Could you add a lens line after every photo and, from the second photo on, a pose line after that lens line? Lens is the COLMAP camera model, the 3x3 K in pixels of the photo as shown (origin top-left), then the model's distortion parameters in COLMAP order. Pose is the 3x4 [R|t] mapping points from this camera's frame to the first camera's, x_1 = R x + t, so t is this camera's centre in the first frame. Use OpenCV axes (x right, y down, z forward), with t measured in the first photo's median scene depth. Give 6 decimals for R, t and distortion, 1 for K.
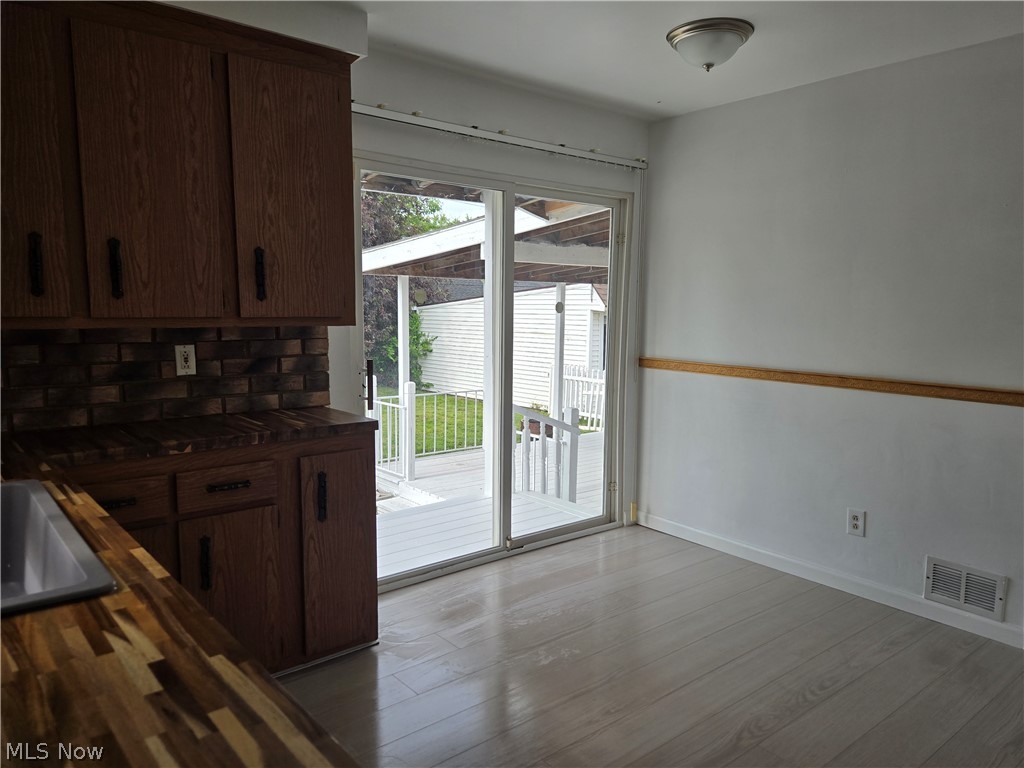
lens RADIAL K [[705.5, 0, 512.0], [0, 705.5, 384.0], [0, 0, 1]] dist [0.044601, -0.002929]
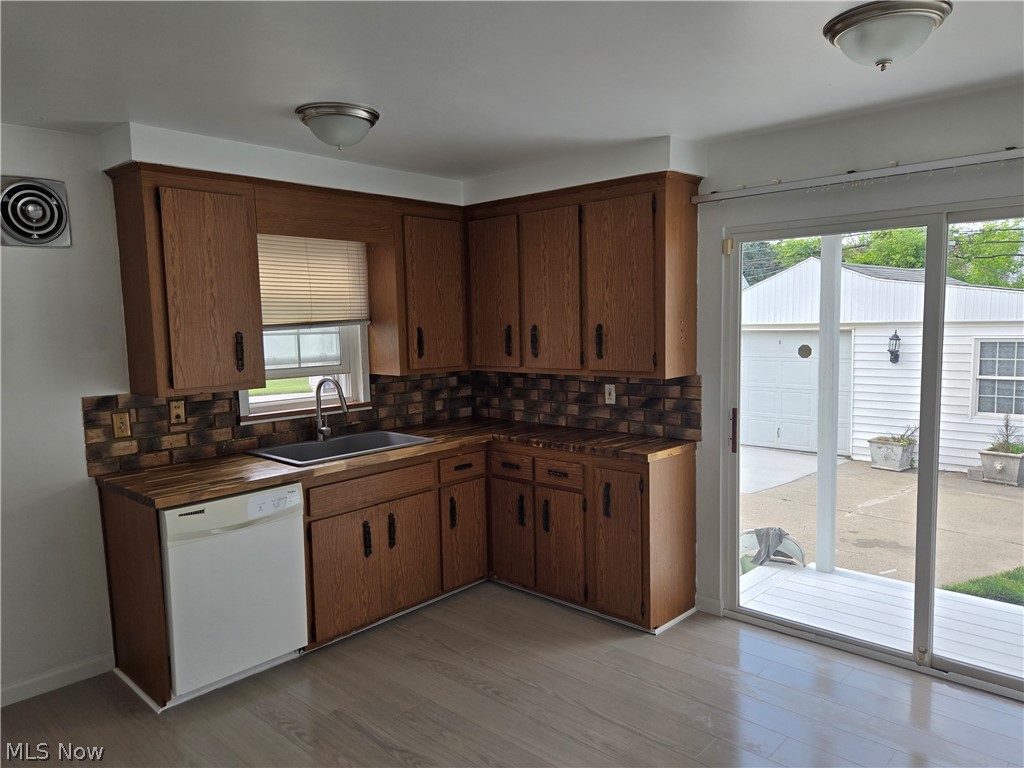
lens RADIAL K [[705.5, 0, 512.0], [0, 705.5, 384.0], [0, 0, 1]] dist [0.044601, -0.002929]
pose [[0.144562, 0.077028, -0.986493, 1.068482], [-0.089397, 0.993905, 0.064506, -0.141745], [0.985449, 0.078864, 0.150567, 0.586989]]
